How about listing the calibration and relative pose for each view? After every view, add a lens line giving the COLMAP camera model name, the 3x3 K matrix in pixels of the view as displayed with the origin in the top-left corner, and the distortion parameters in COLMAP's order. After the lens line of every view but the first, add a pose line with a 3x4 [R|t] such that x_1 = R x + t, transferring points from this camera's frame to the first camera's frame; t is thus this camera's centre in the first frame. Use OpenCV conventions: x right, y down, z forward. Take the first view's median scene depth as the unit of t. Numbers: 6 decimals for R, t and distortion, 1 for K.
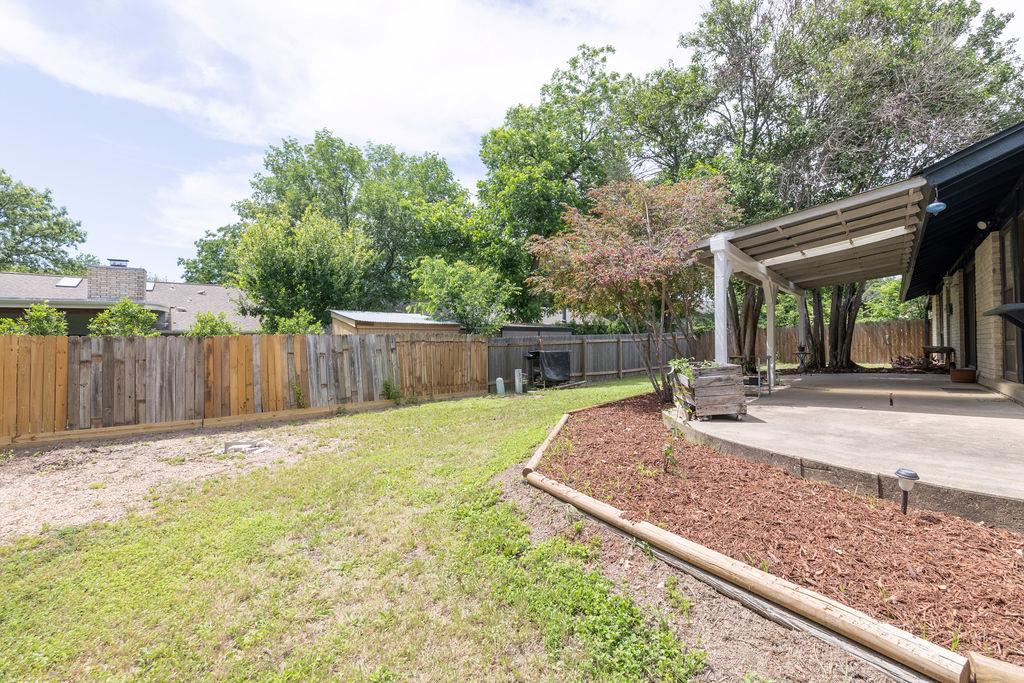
lens RADIAL K [[440.0, 0, 509.1], [0, 440.0, 338.9], [0, 0, 1]] dist [0.003279, -0.001551]
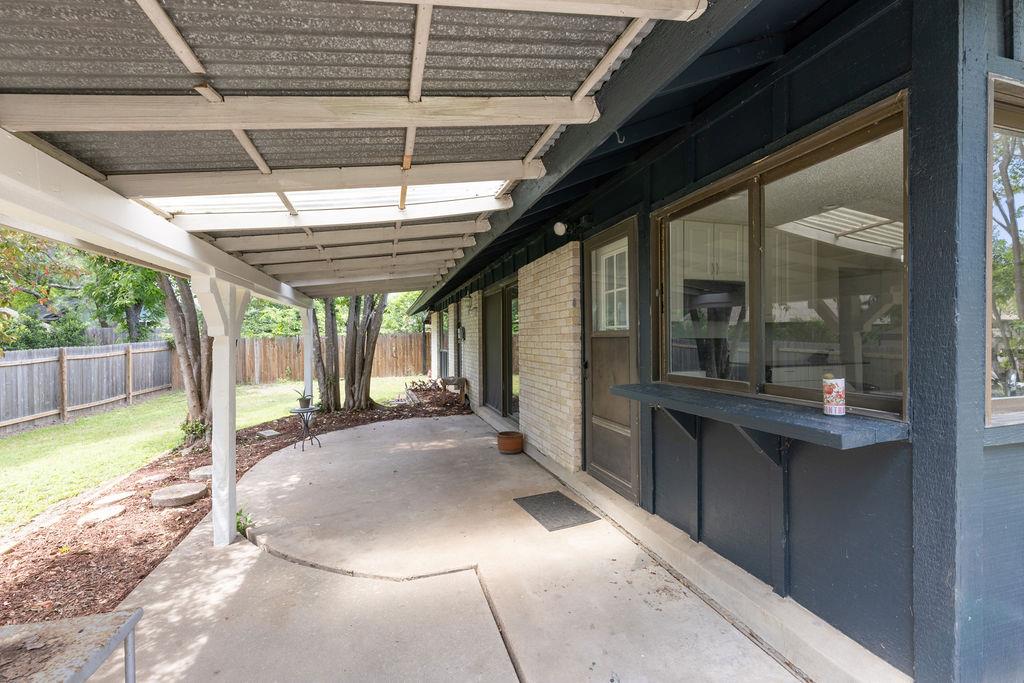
lens RADIAL K [[440.0, 0, 507.6], [0, 440.0, 341.0], [0, 0, 1]] dist [0.003279, -0.001551]
pose [[0.547326, -0.005862, 0.836899, 0.270995], [-0.008214, 0.999890, 0.012375, -0.055768], [-0.836879, -0.013648, 0.547218, 0.385353]]
